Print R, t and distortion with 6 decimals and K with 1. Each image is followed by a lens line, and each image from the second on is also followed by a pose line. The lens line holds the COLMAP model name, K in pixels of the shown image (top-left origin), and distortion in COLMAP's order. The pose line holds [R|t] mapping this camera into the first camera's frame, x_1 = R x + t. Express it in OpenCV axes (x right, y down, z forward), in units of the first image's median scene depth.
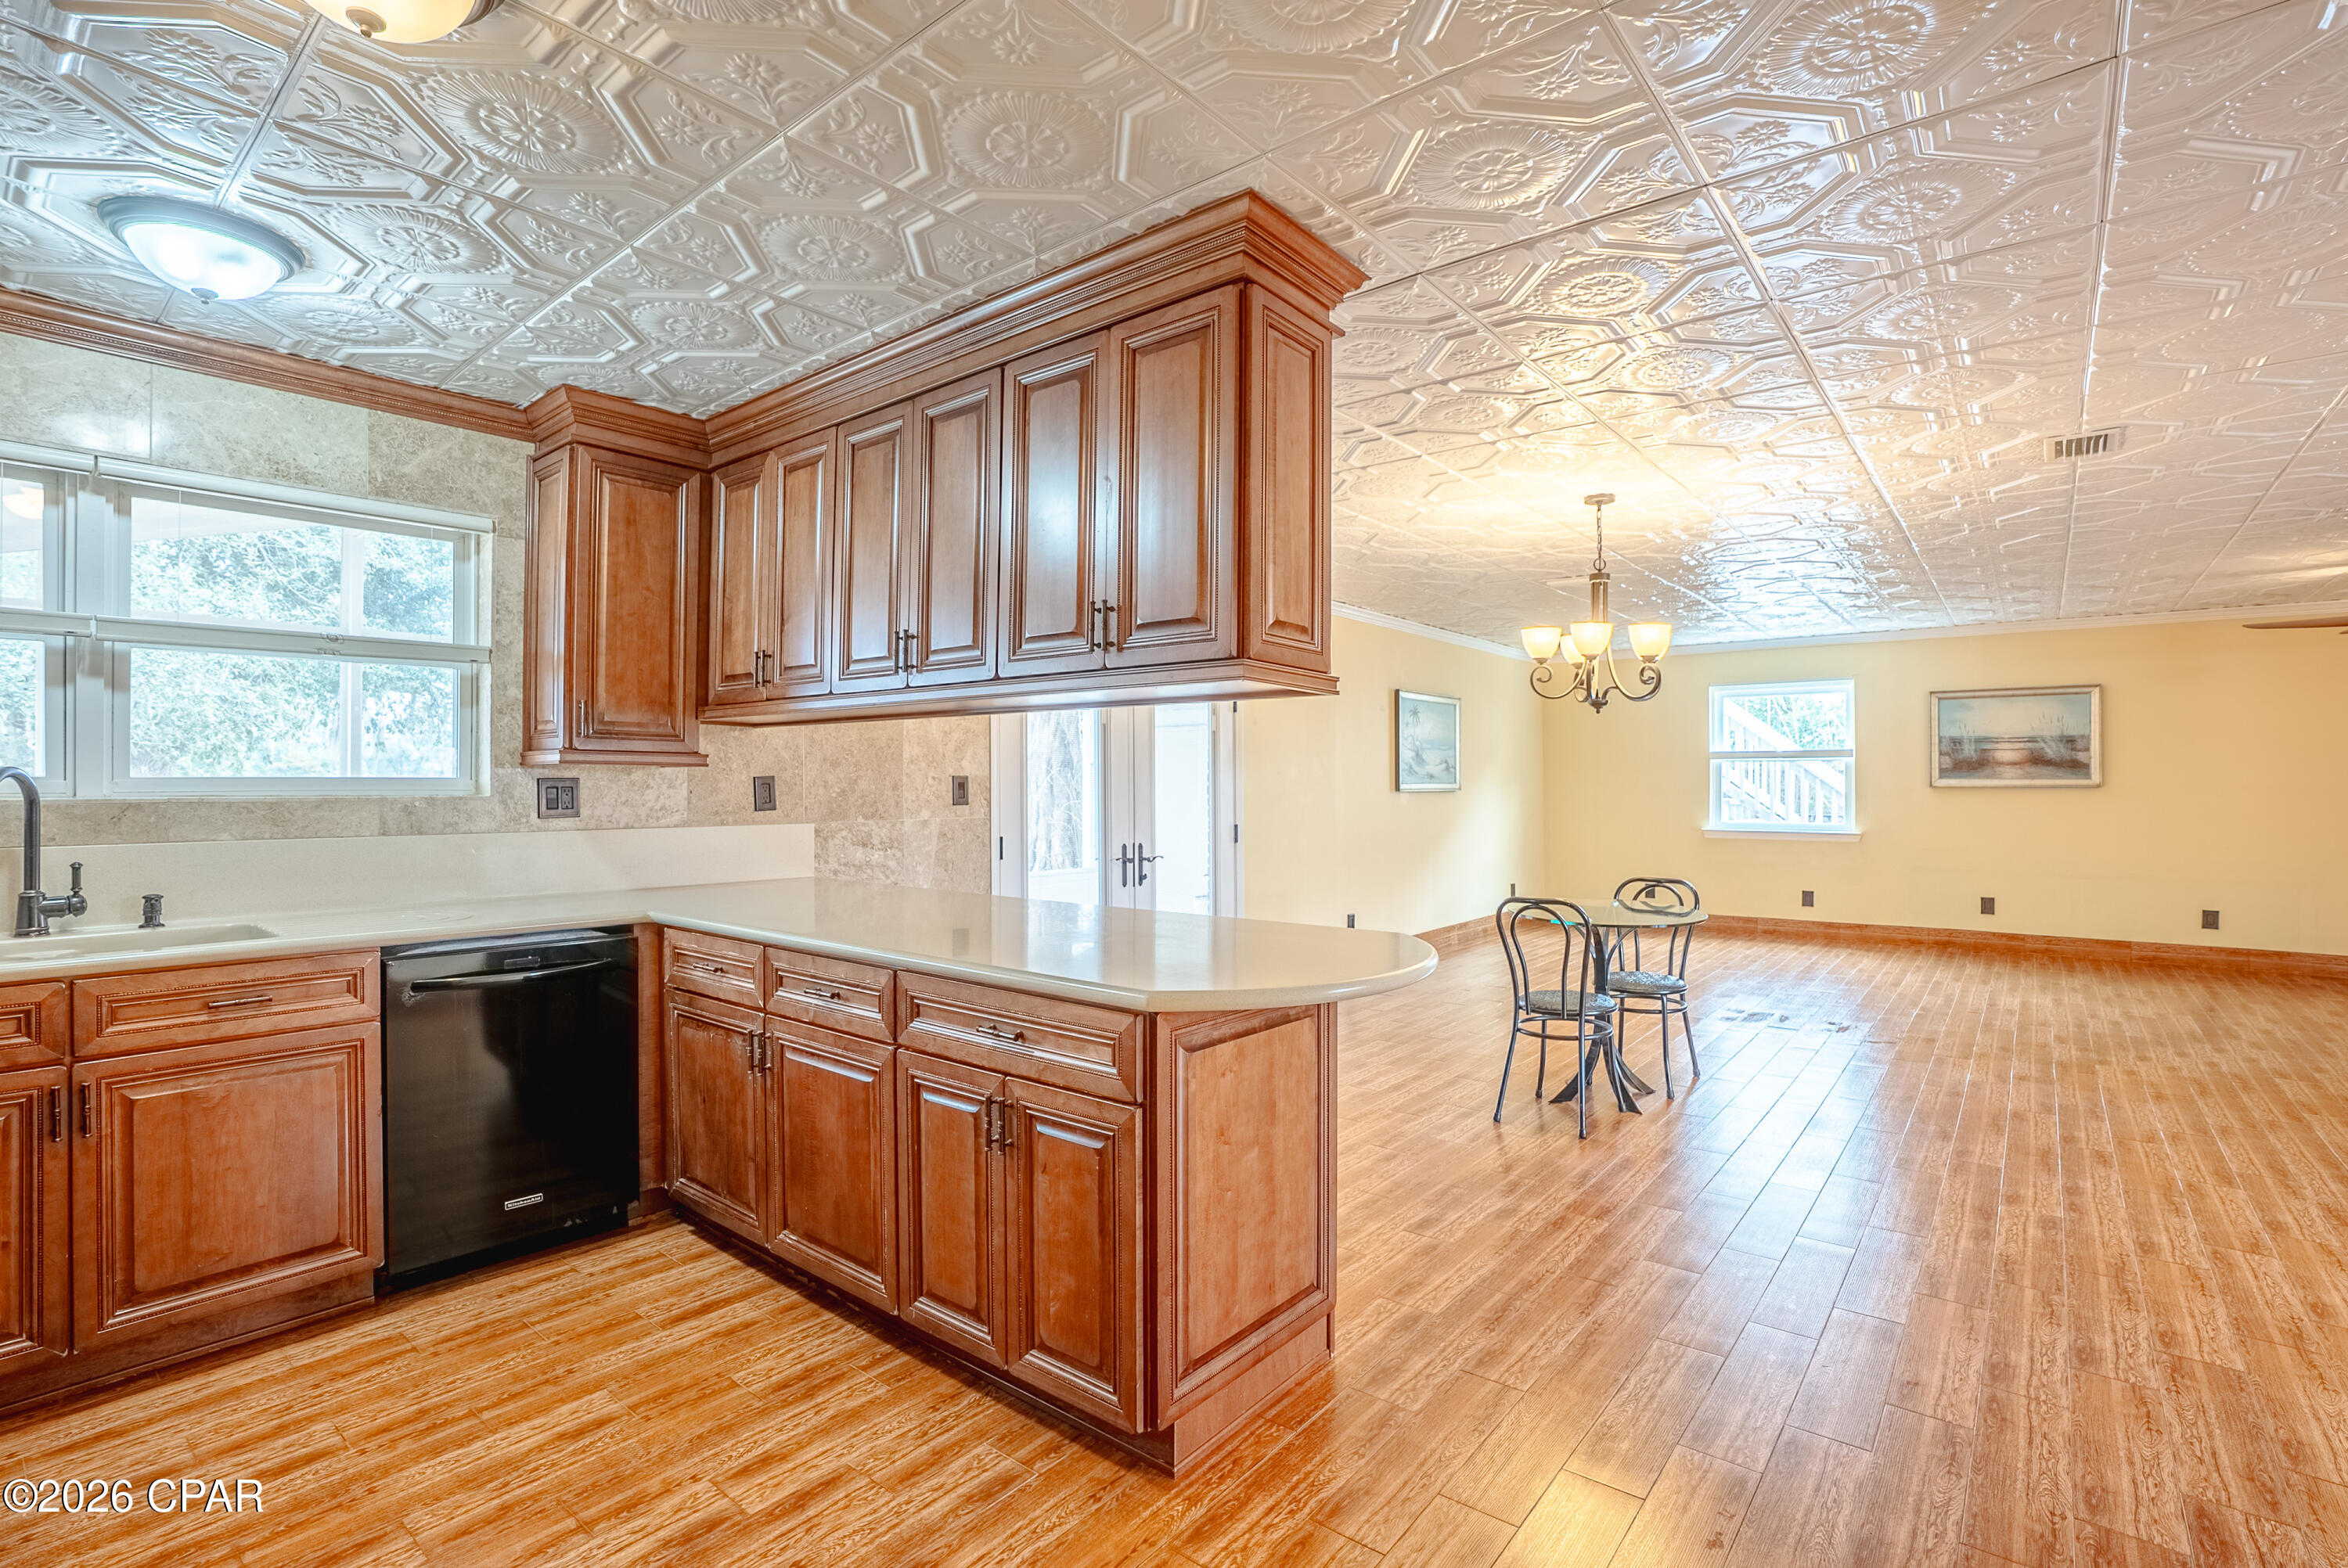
lens RADIAL K [[1086.6, 0, 1169.8], [0, 1086.6, 765.6], [0, 0, 1]] dist [-0.056149, 0.017112]
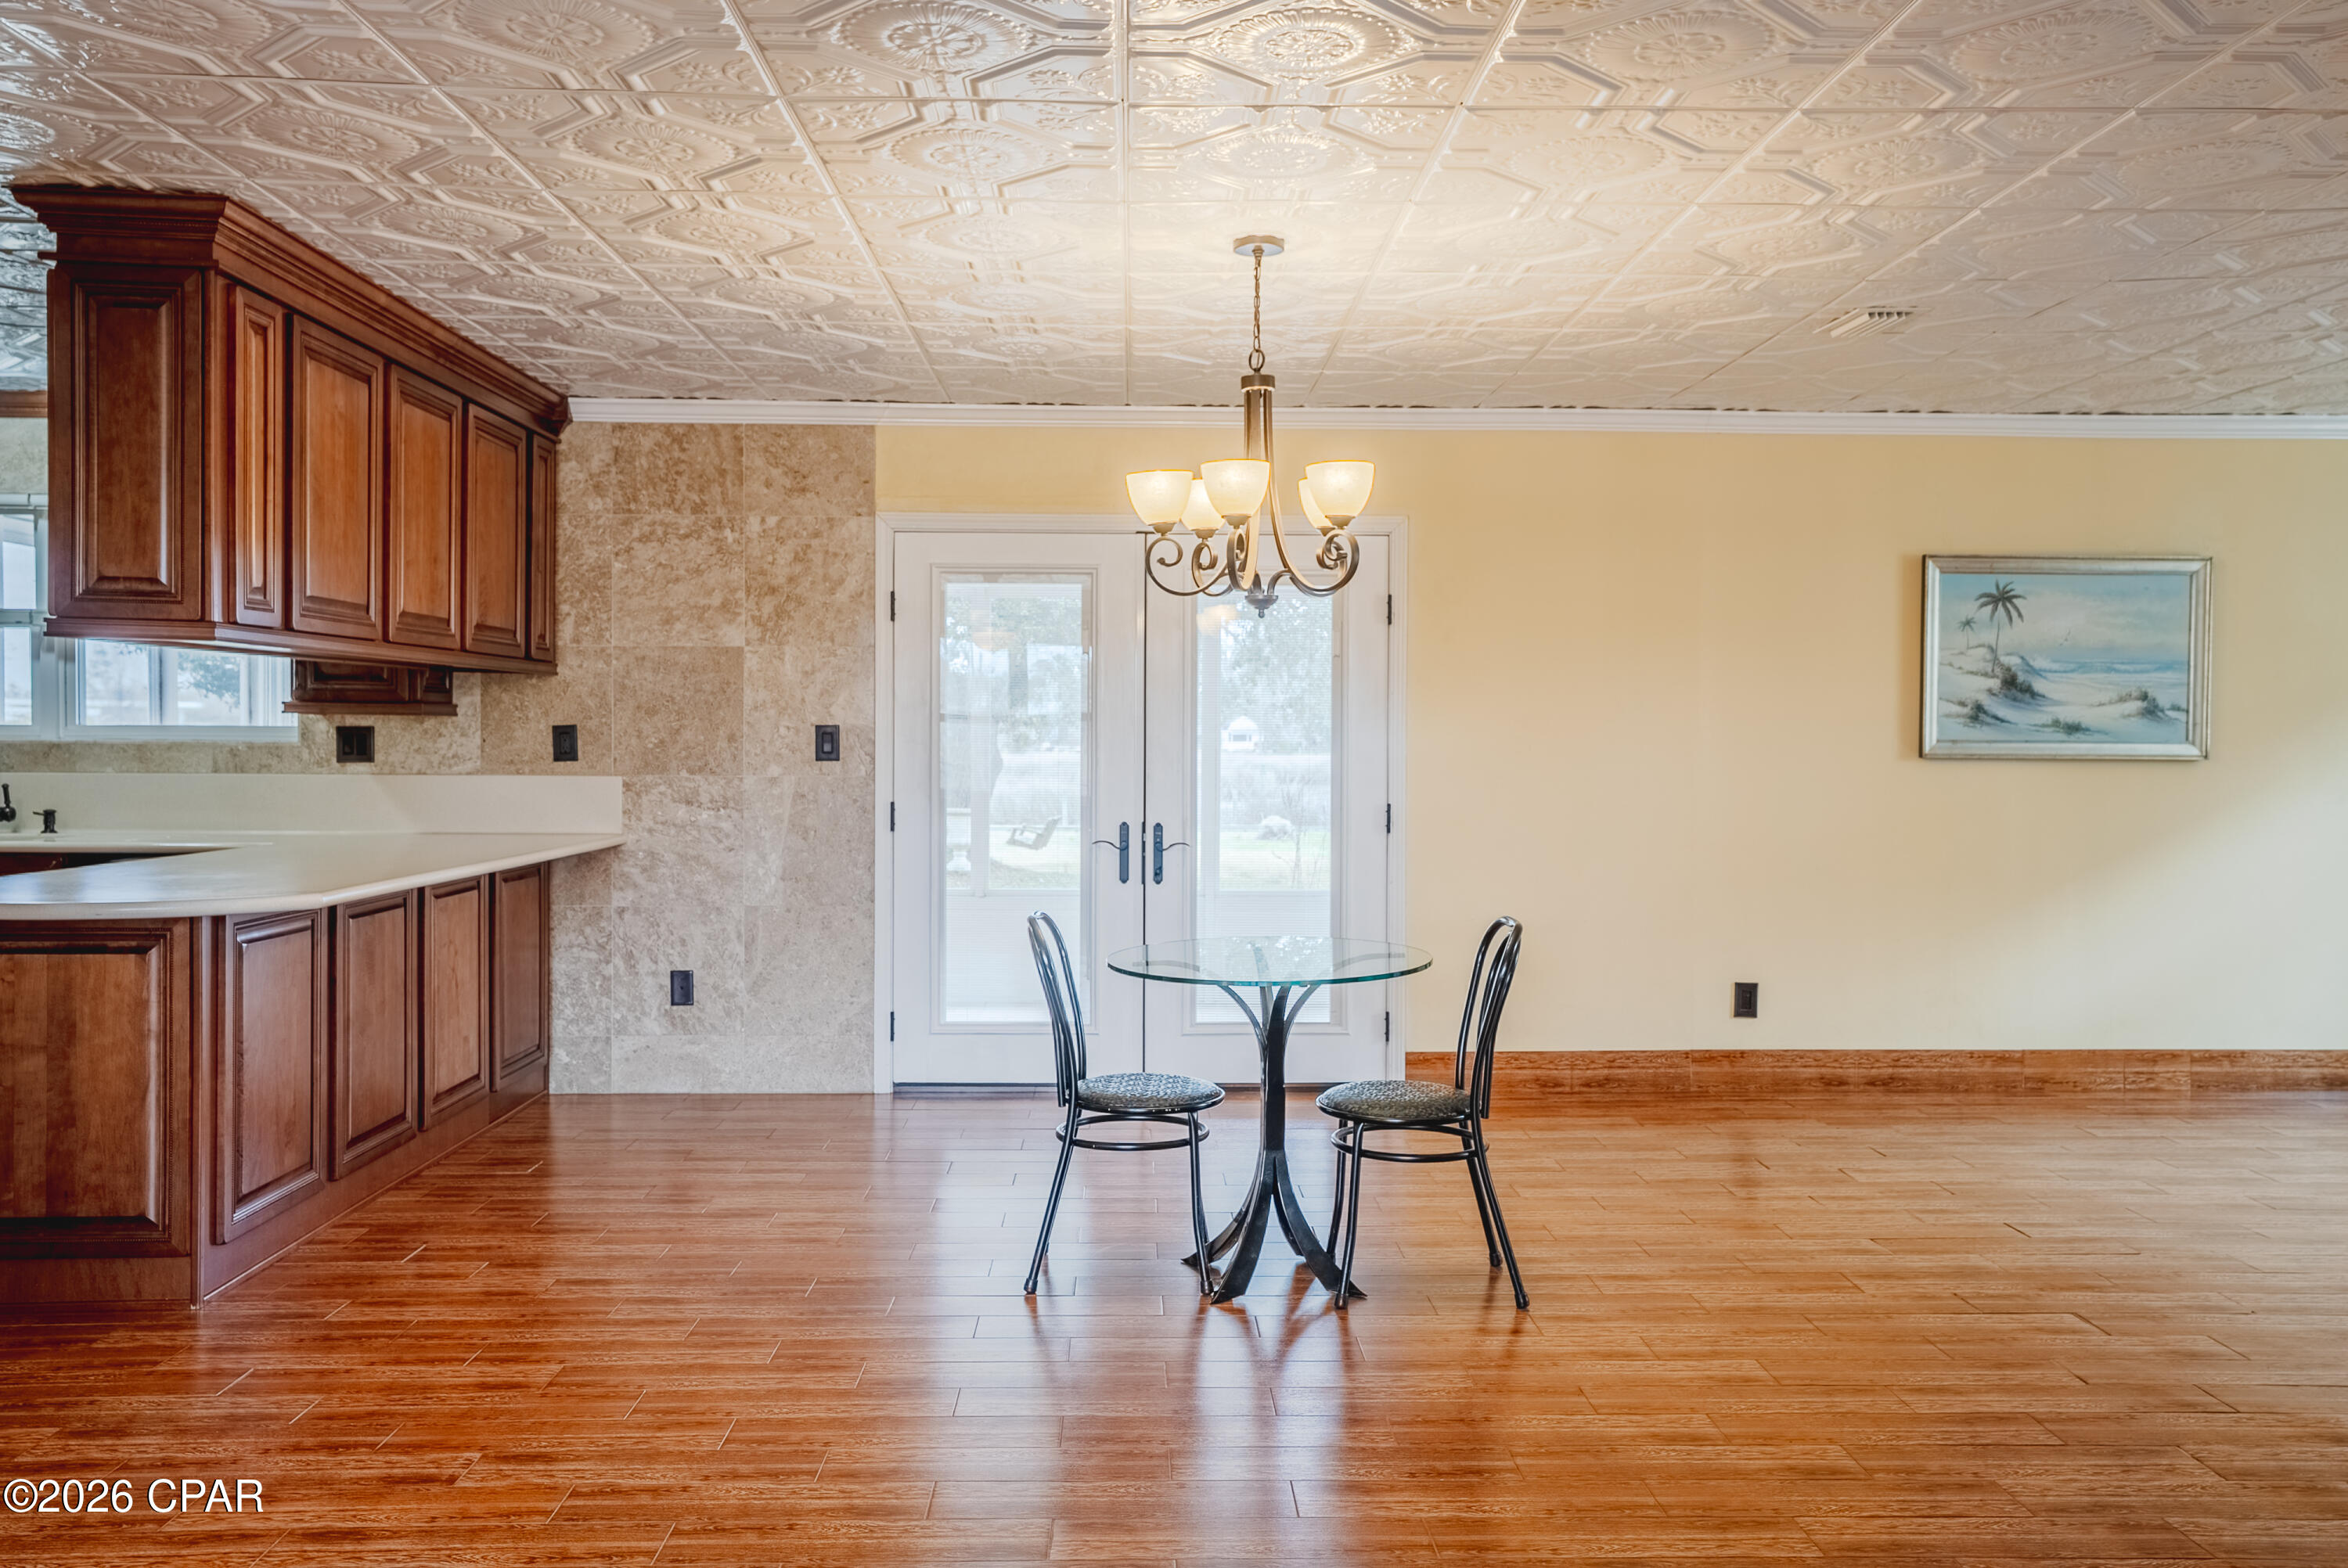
lens RADIAL K [[1843.3, 0, 1175.6], [0, 1843.3, 764.7], [0, 0, 1]] dist [0.003449, 0.029799]
pose [[0.649163, 0.018010, -0.760436, 1.083135], [0.005494, 0.999583, 0.028364, 0.001286], [0.760630, -0.022591, 0.648793, 0.308784]]
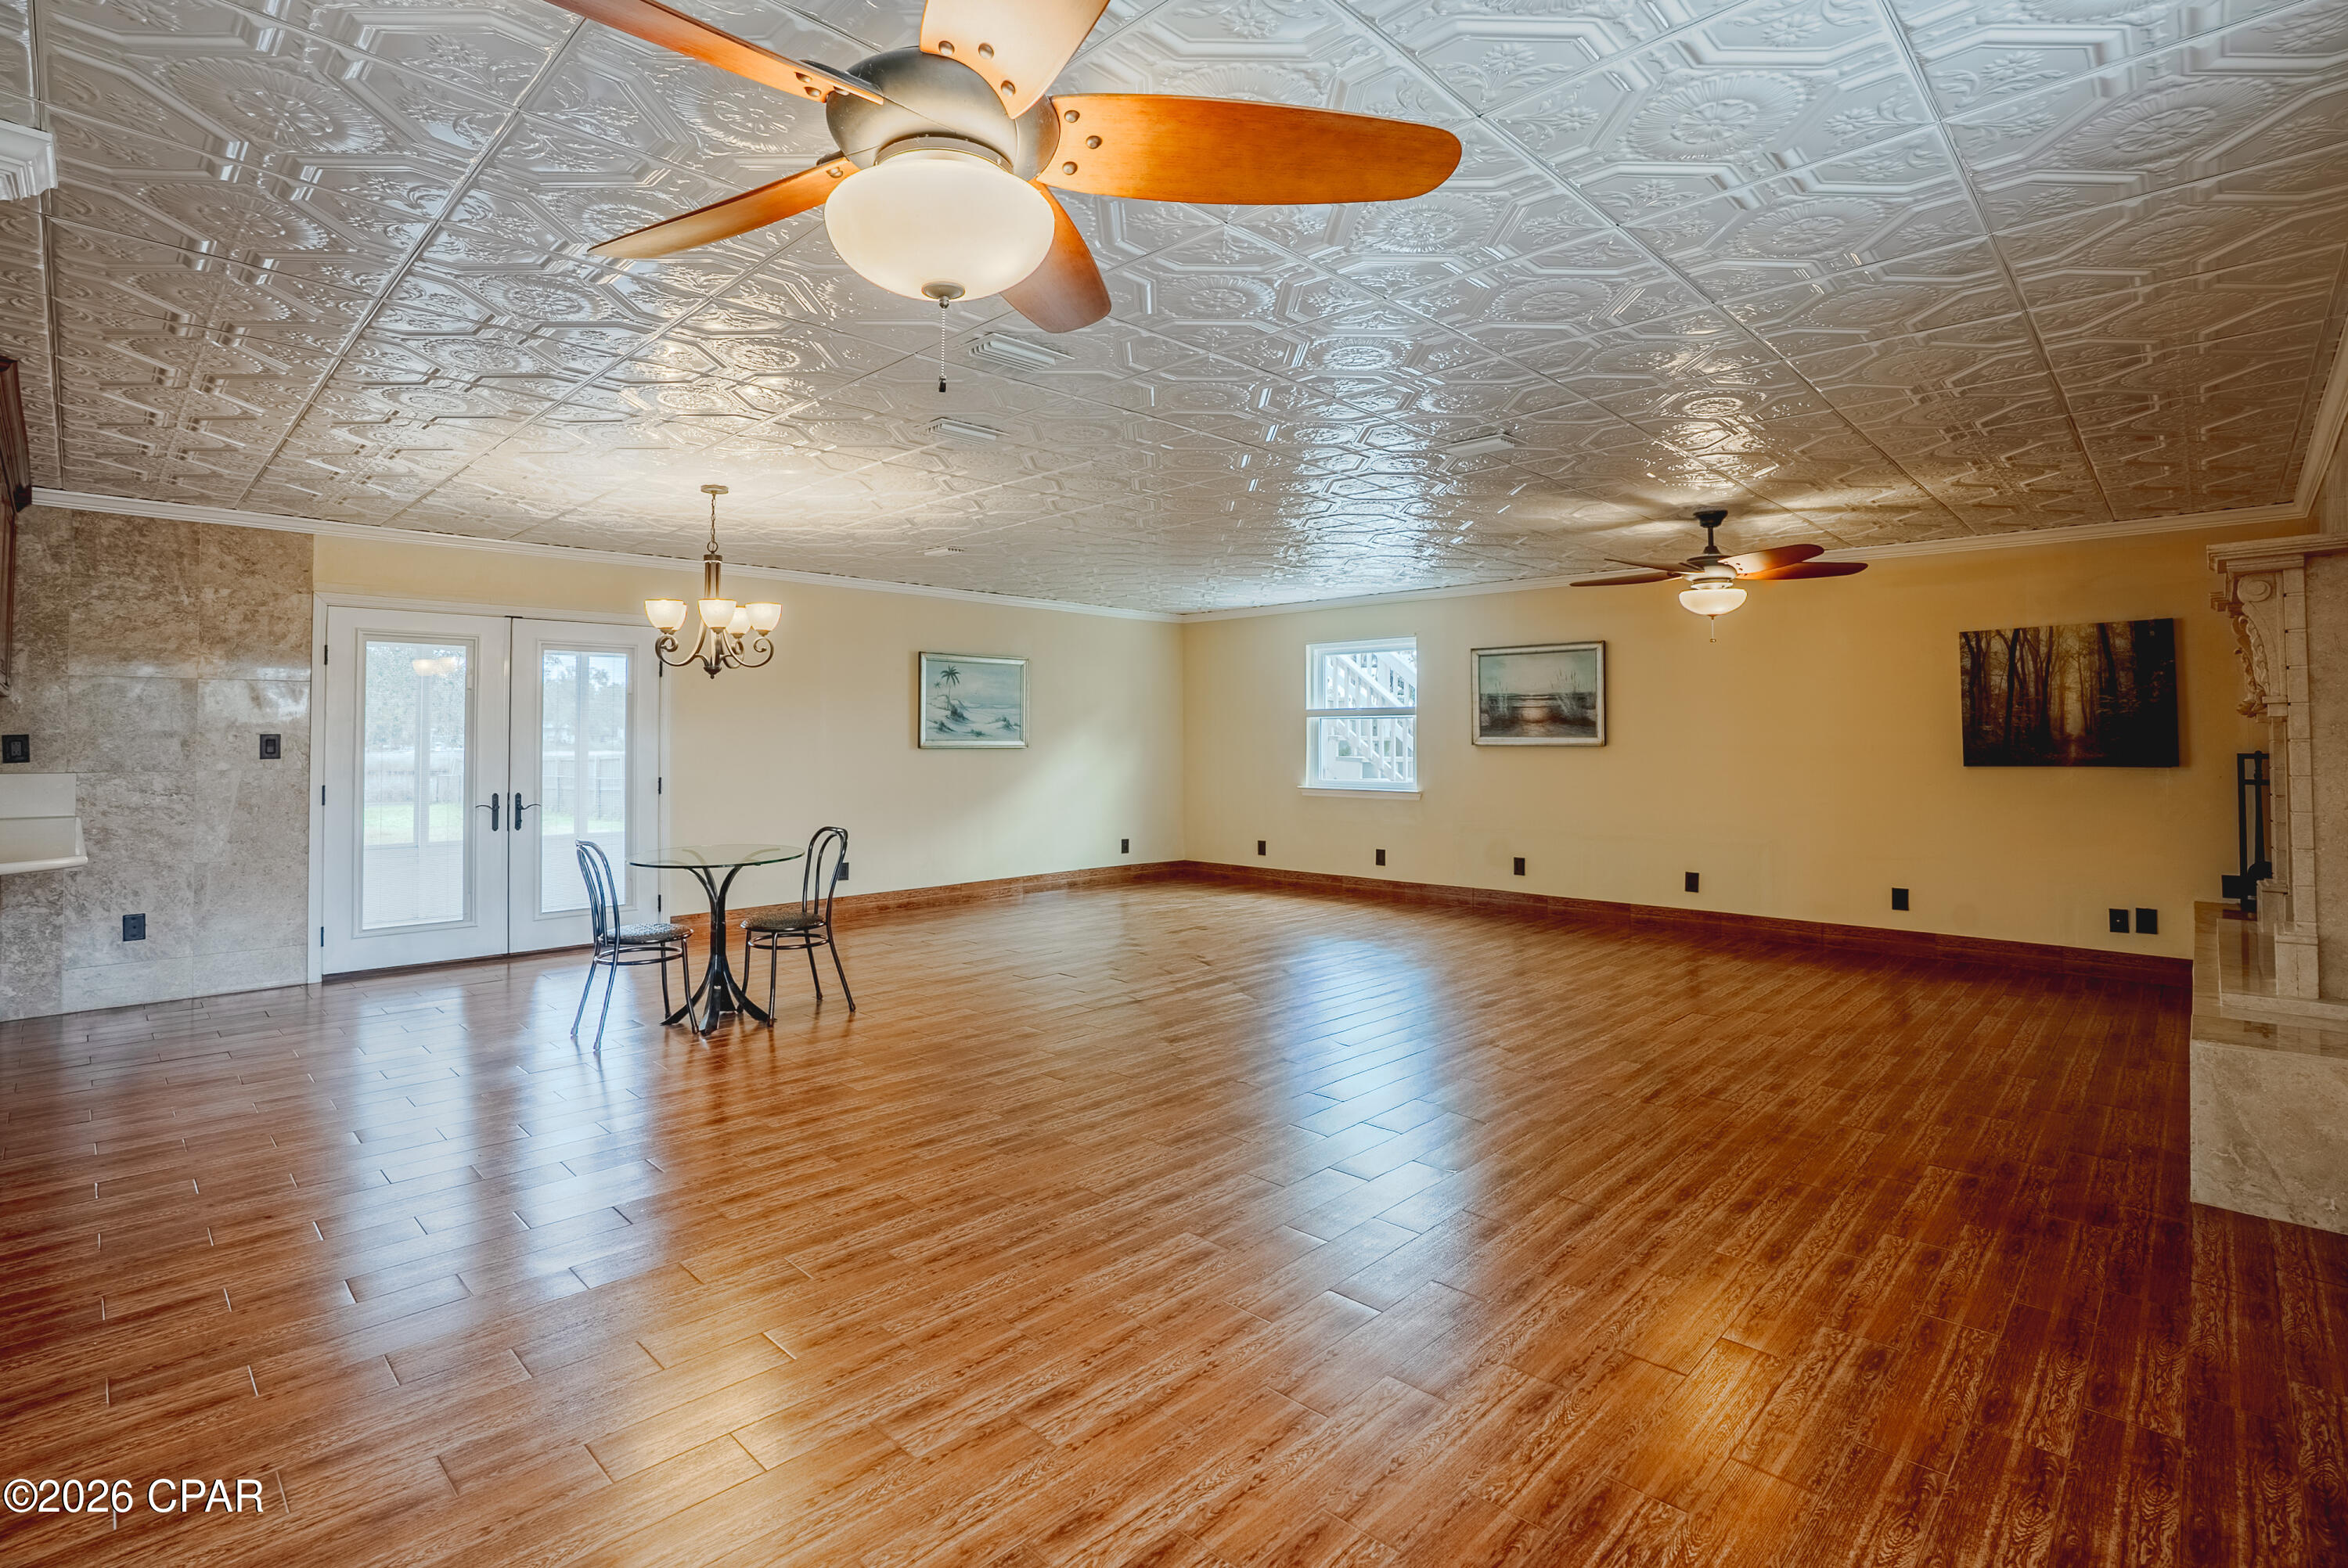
lens RADIAL K [[1086.6, 0, 1177.0], [0, 1086.6, 705.3], [0, 0, 1]] dist [-0.056149, 0.017112]
pose [[0.994729, -0.002282, -0.102514, 0.959449], [0.000899, 0.999908, -0.013528, -0.006148], [0.102535, 0.013365, 0.994640, -0.052159]]
